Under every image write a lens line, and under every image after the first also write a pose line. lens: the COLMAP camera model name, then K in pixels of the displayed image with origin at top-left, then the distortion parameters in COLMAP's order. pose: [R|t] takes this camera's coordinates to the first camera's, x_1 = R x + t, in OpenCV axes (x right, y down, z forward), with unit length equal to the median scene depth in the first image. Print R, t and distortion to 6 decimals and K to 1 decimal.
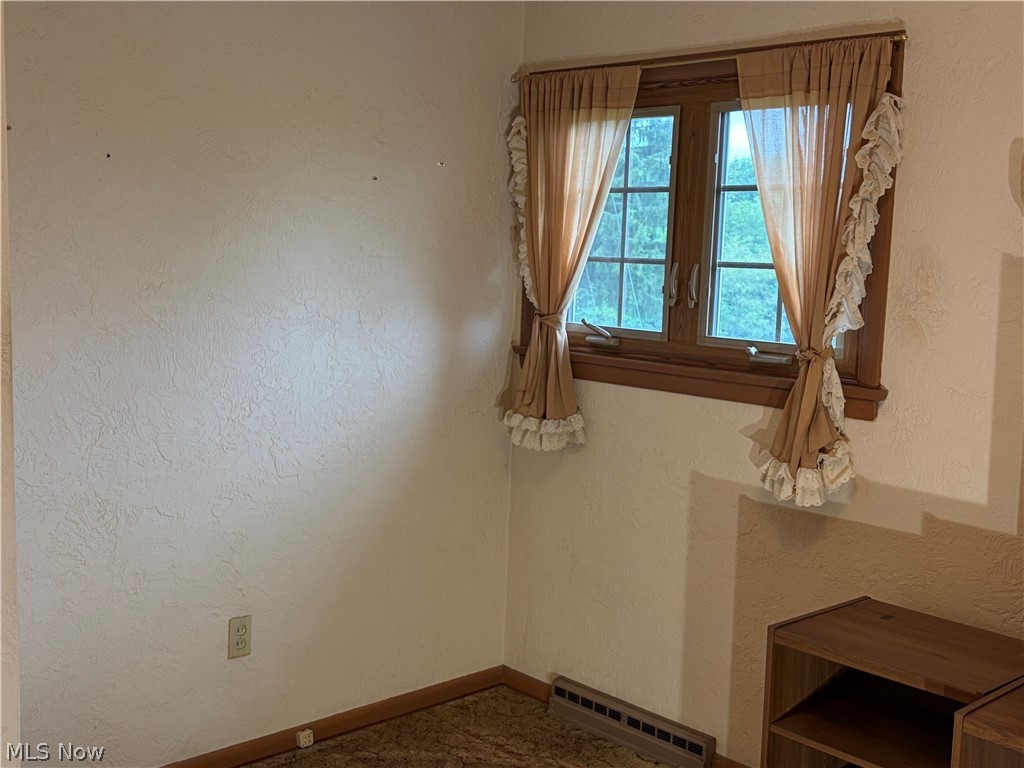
lens RADIAL K [[1170.5, 0, 511.4], [0, 1170.5, 380.0], [0, 0, 1]] dist [0.013031, 0.000000]
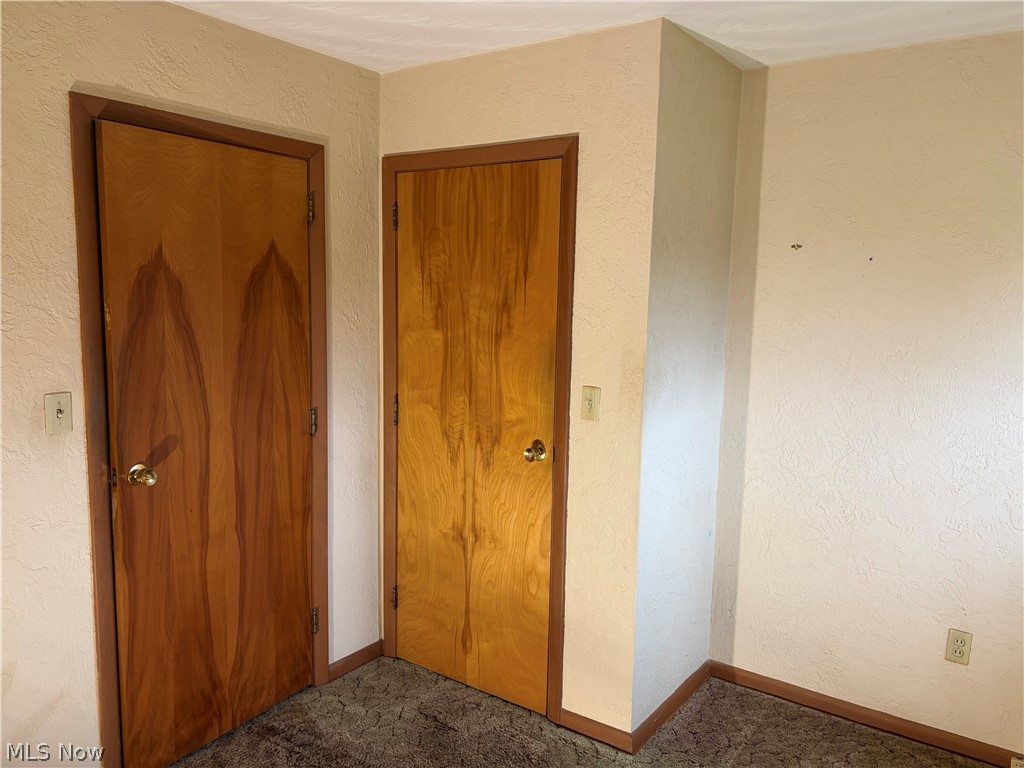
lens RADIAL K [[771.5, 0, 511.3], [0, 771.5, 388.3], [0, 0, 1]] dist [-0.002491, -0.002749]
pose [[0.193377, 0.096808, -0.976337, 0.455275], [-0.131992, 0.988641, 0.071886, -0.043768], [0.972206, 0.114967, 0.203958, 0.377614]]
